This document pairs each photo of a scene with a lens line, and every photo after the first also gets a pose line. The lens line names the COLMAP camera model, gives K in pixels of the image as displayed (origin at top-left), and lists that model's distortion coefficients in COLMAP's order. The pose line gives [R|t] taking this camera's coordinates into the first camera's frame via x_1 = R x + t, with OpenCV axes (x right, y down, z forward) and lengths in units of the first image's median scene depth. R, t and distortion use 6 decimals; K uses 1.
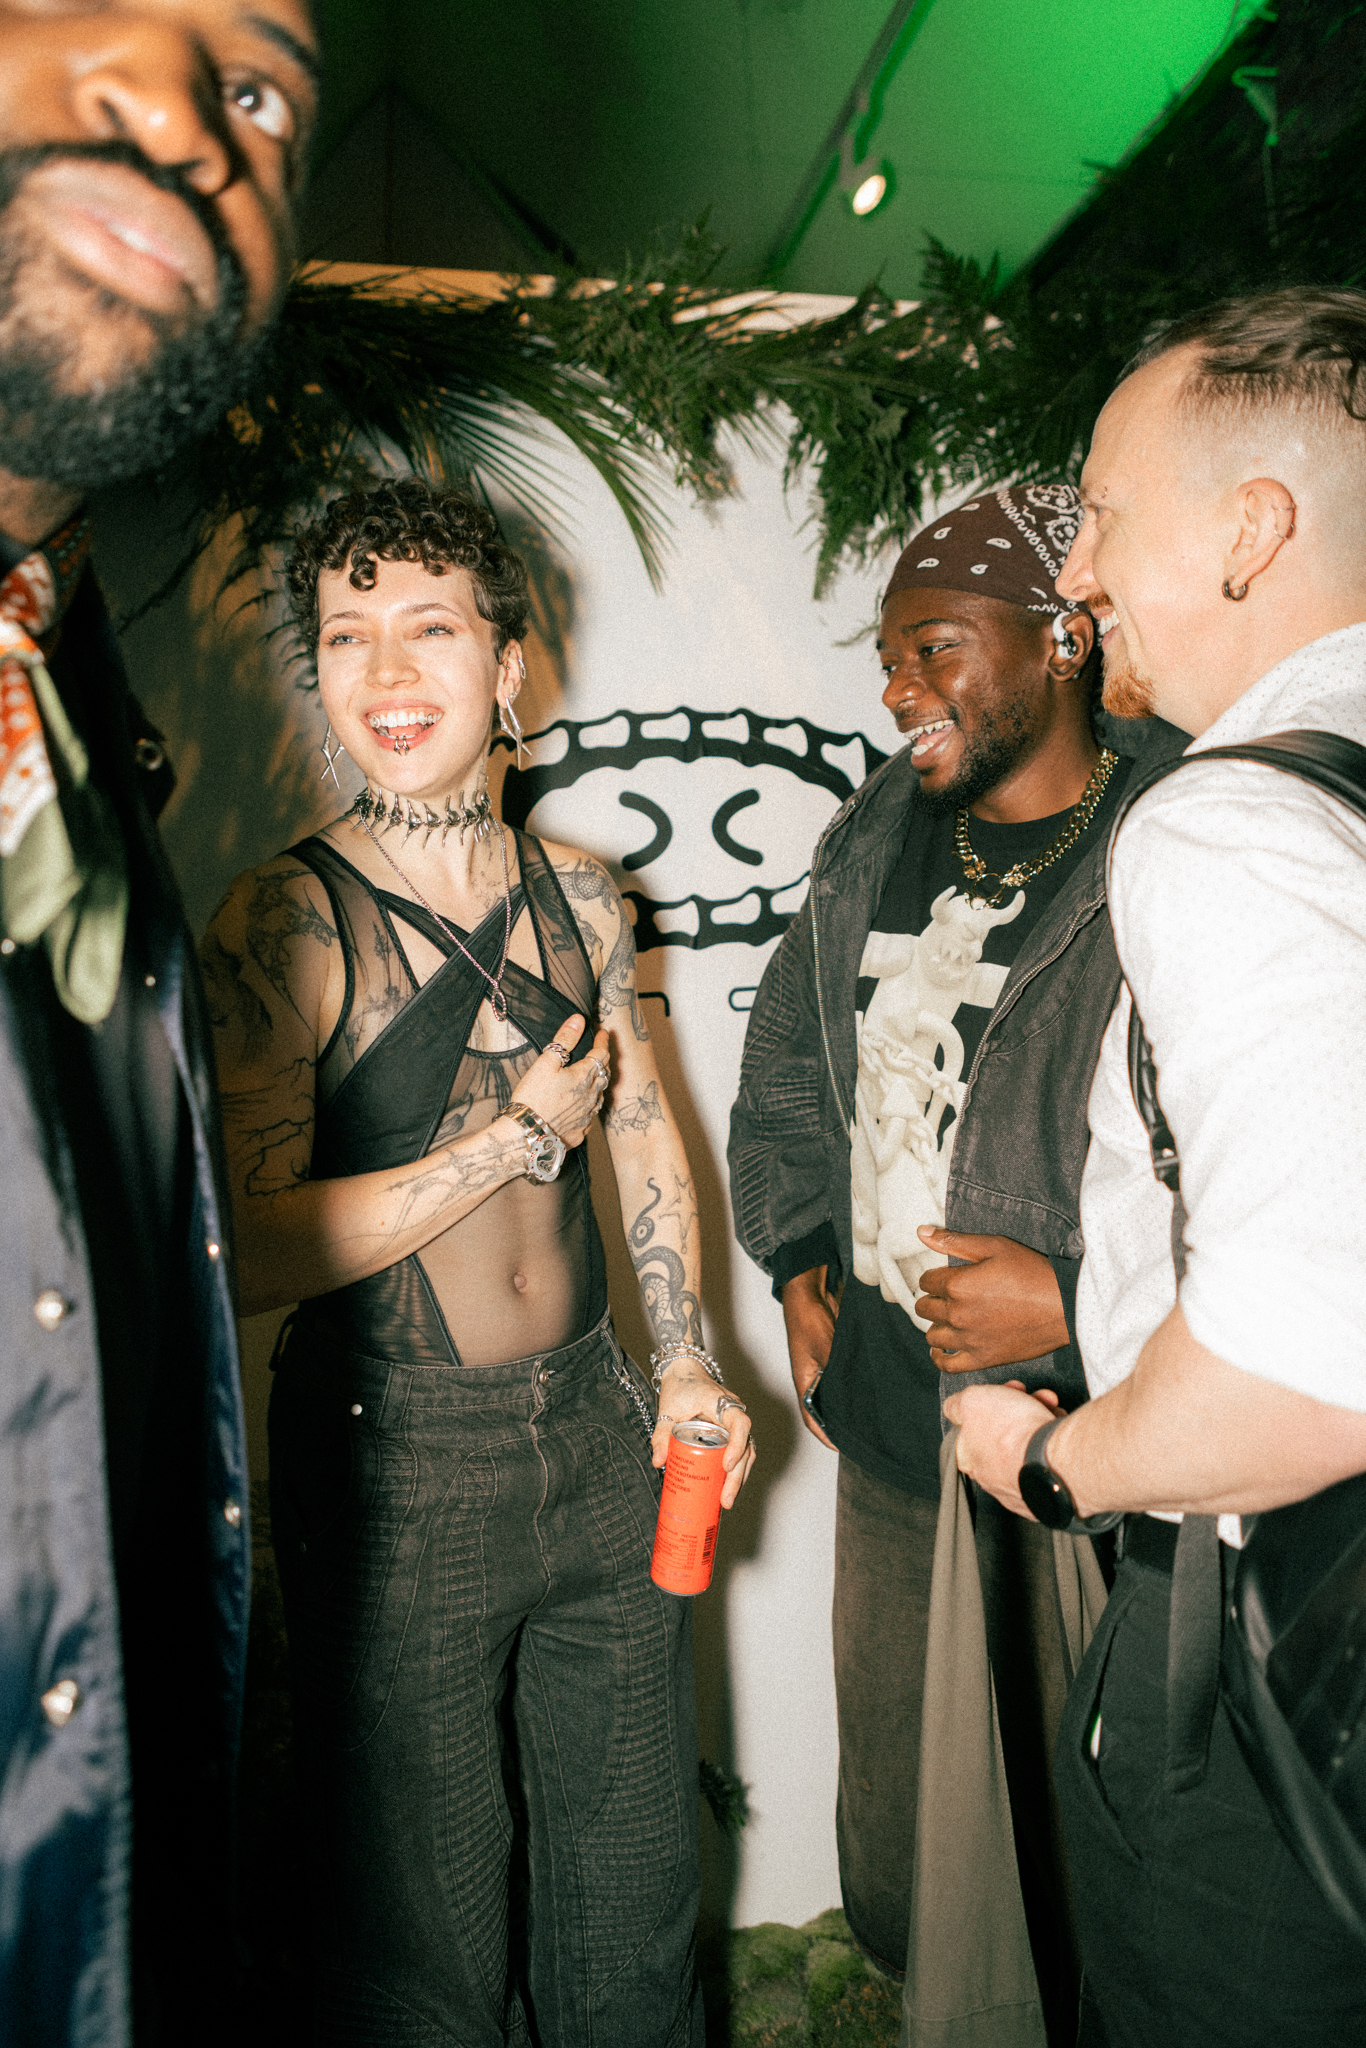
lens RADIAL K [[1368.7, 0, 702.1], [0, 1368.7, 987.4], [0, 0, 1]] dist [-0.033974, 0.027584]
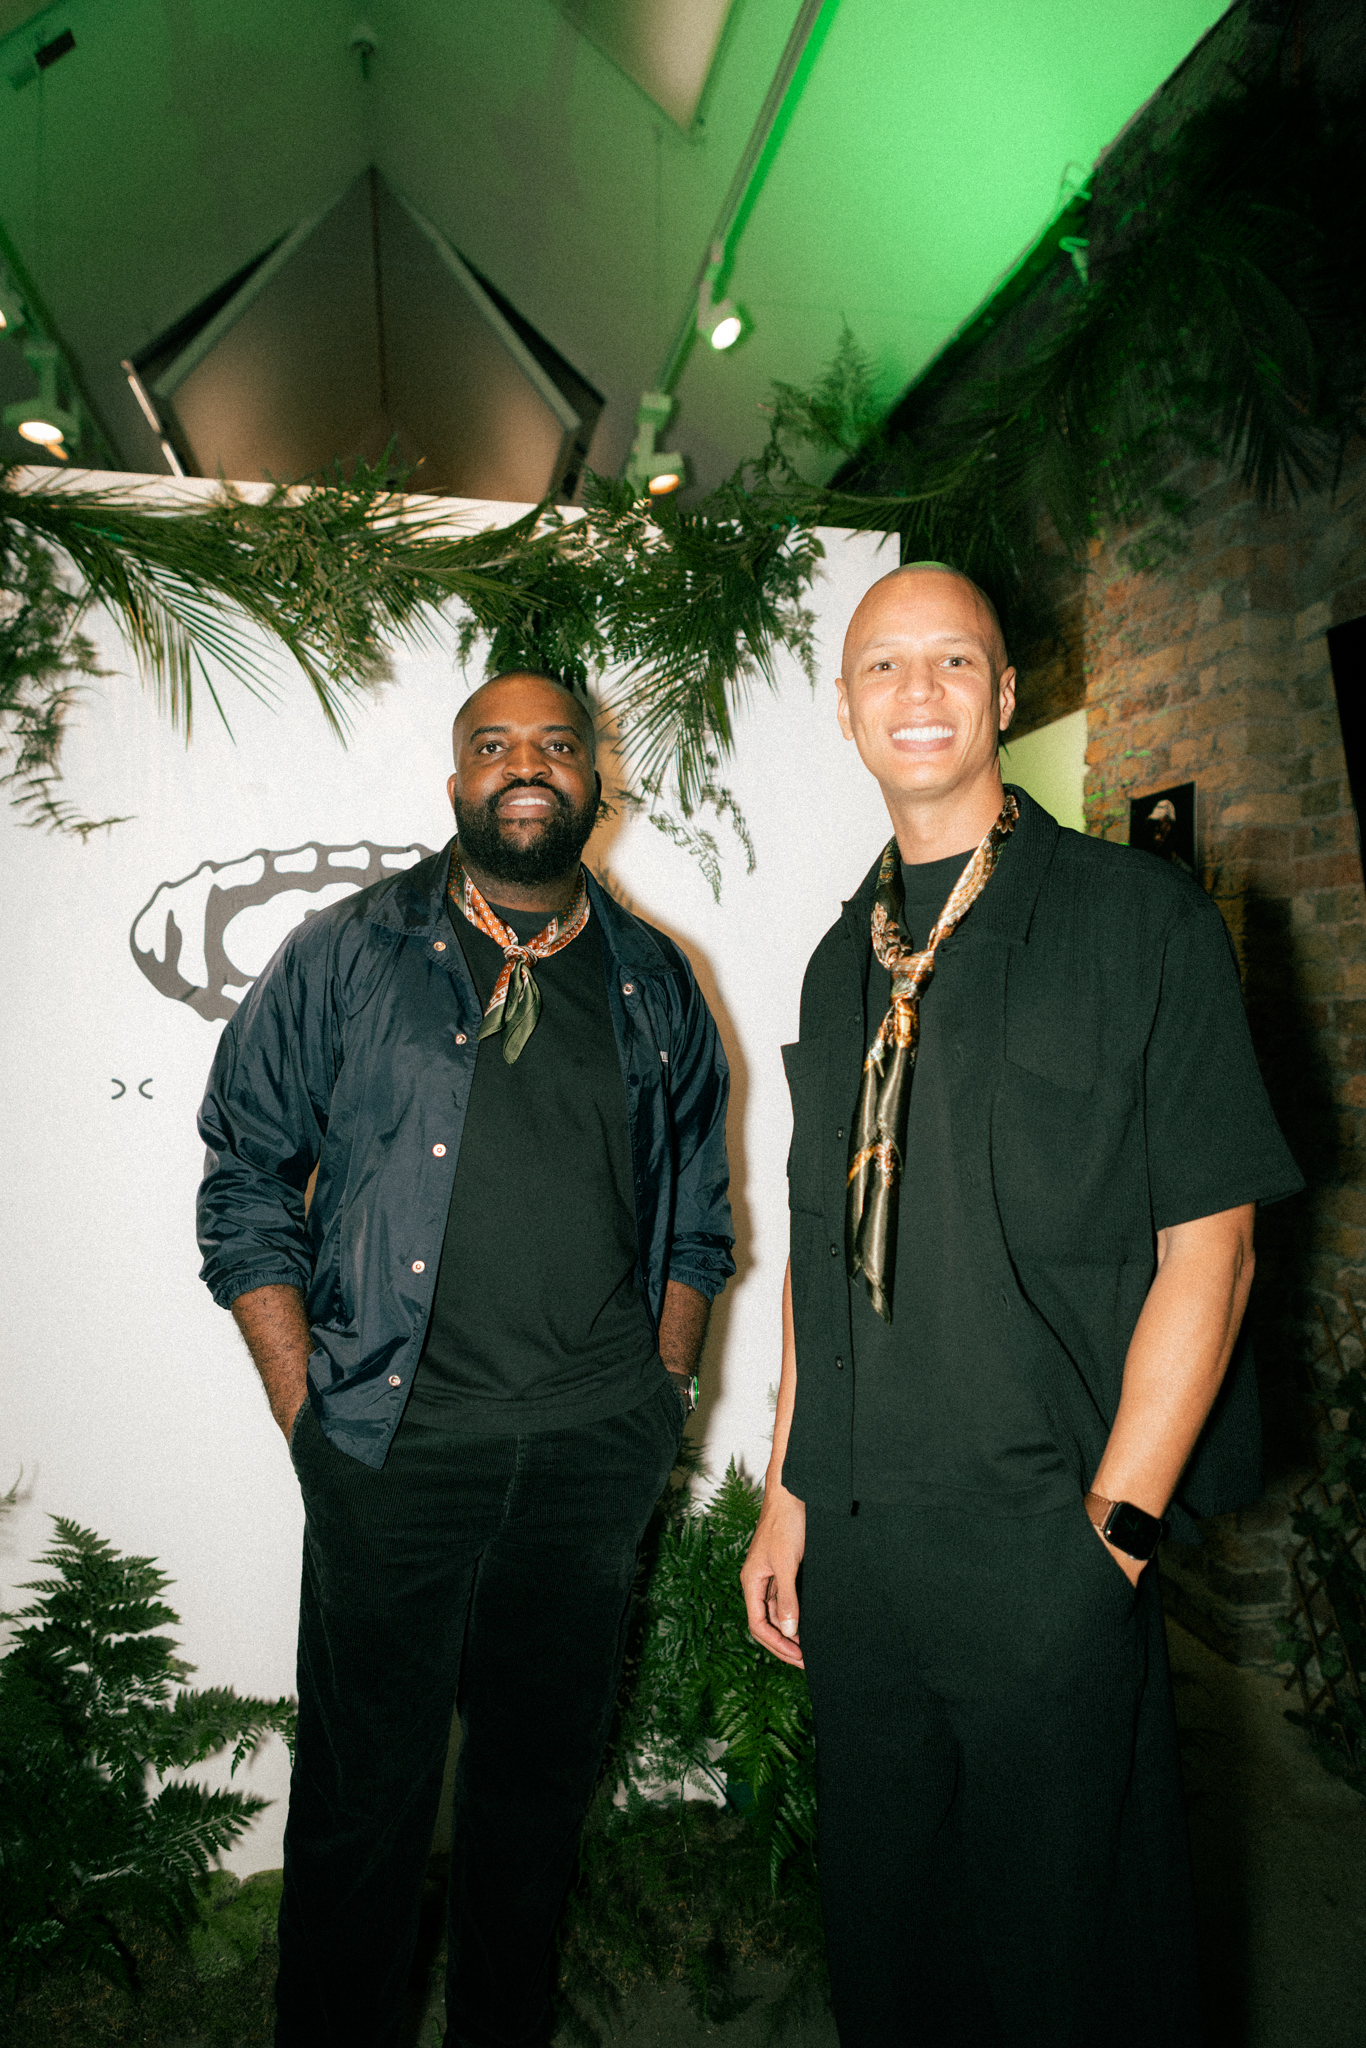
lens RADIAL K [[1368.7, 0, 646.9], [0, 1368.7, 999.4], [0, 0, 1]] dist [-0.033974, 0.027584]
pose [[0.997700, 0.056908, -0.036838, 0.284410], [-0.057543, 0.998208, -0.016403, -0.060318], [0.035838, 0.018485, 0.999187, -0.190944]]
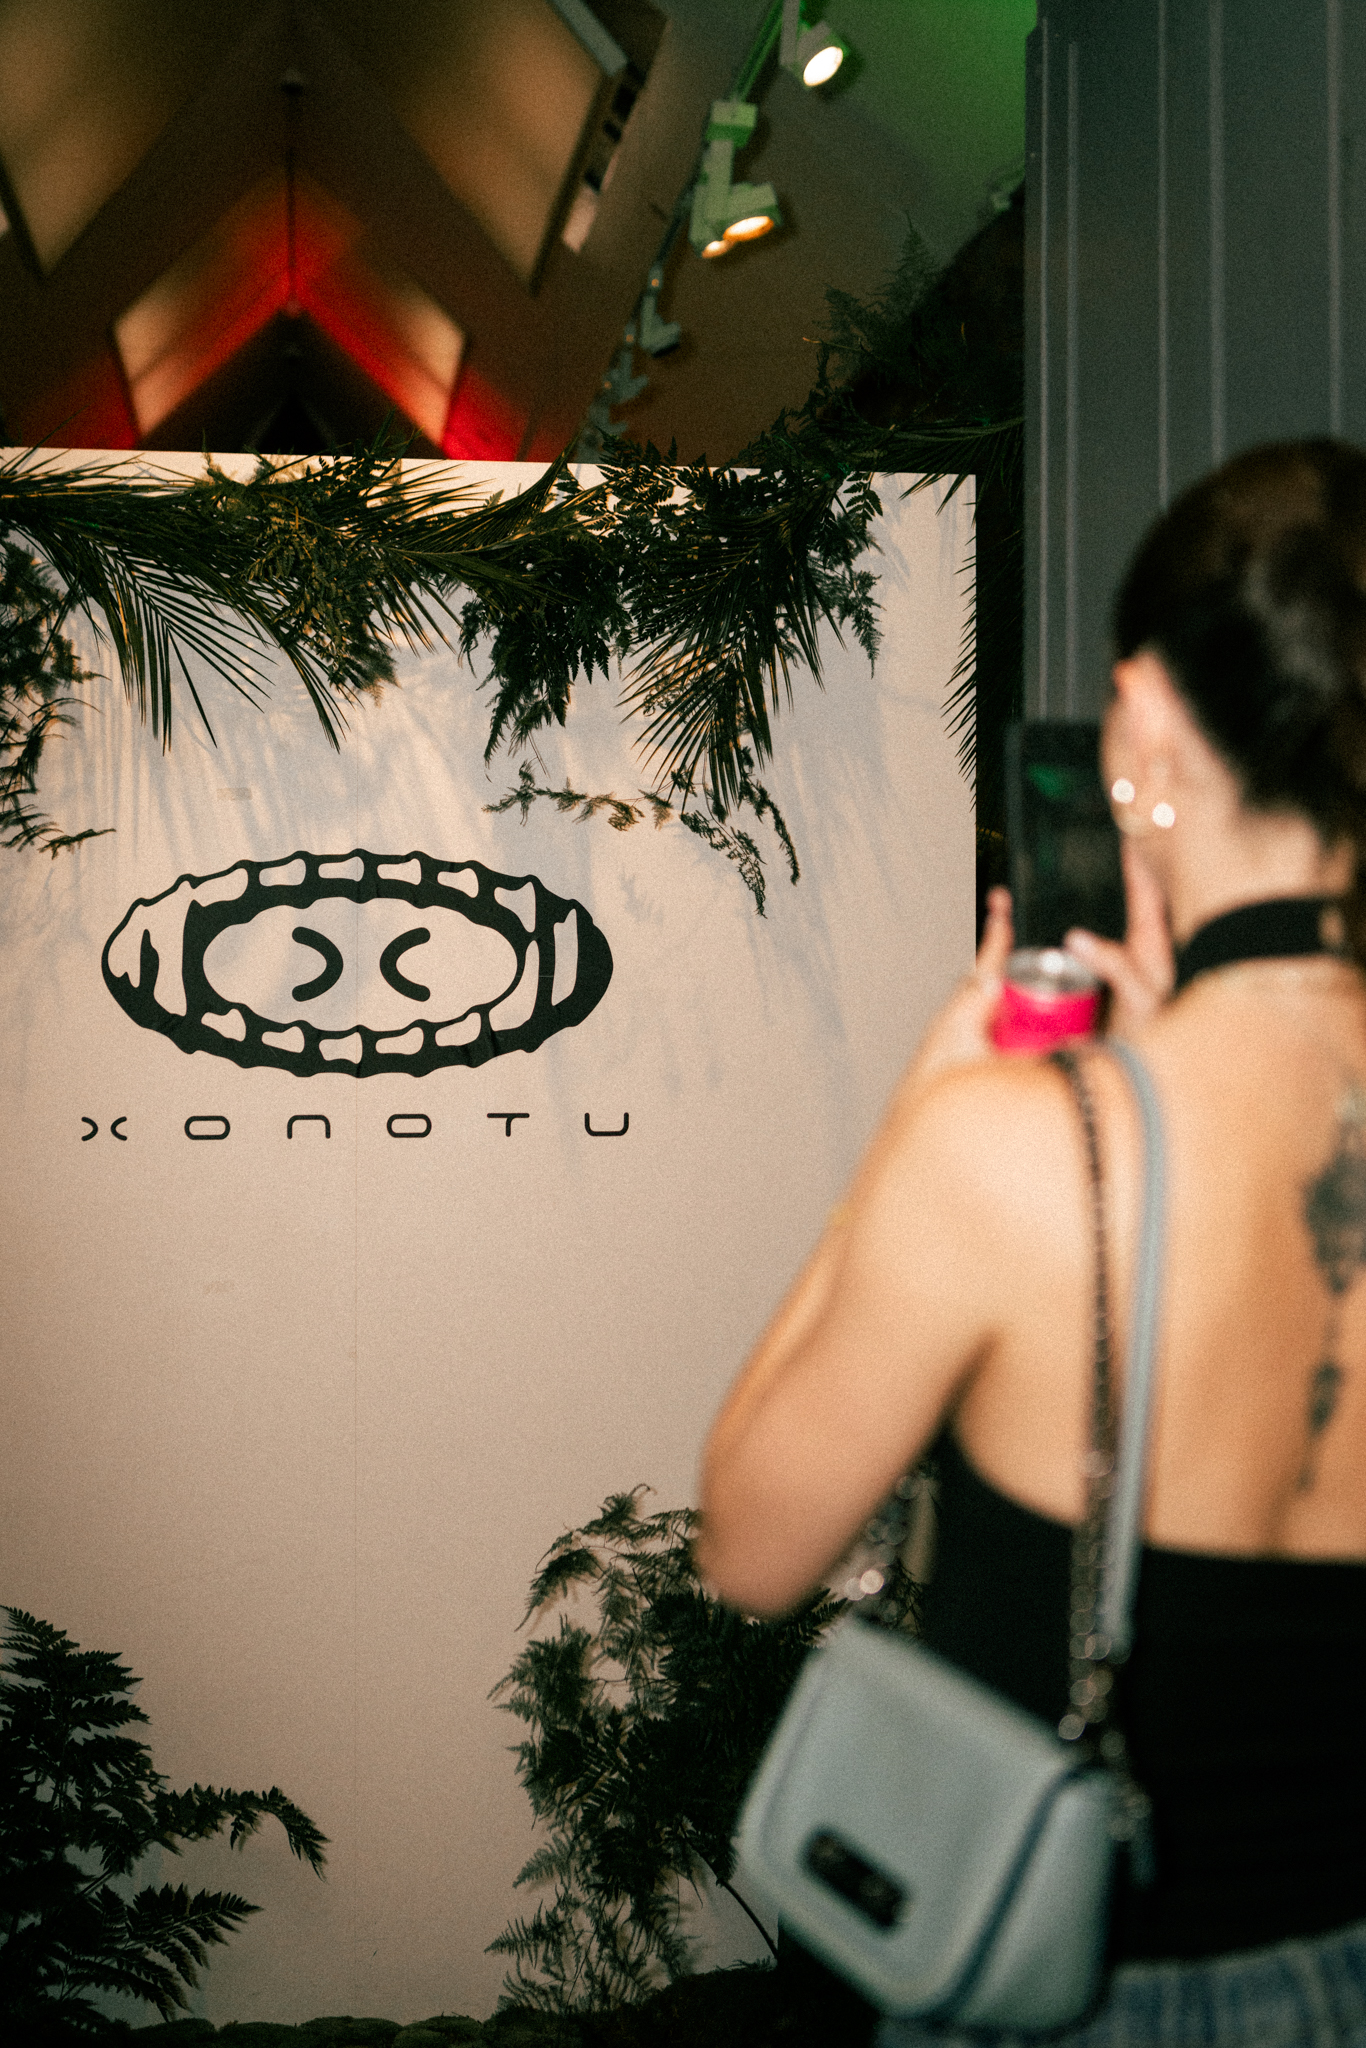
lens RADIAL K [[2746.5, 0, 648.4], [0, 2746.5, 951.4], [0, 0, 1]] dist [-0.002206, 0.000000]
pose [[0.994961, 0.048848, -0.087555, 0.401991], [-0.052748, 0.997690, -0.042800, -0.045554], [0.085262, 0.047203, 0.995240, -1.114471]]
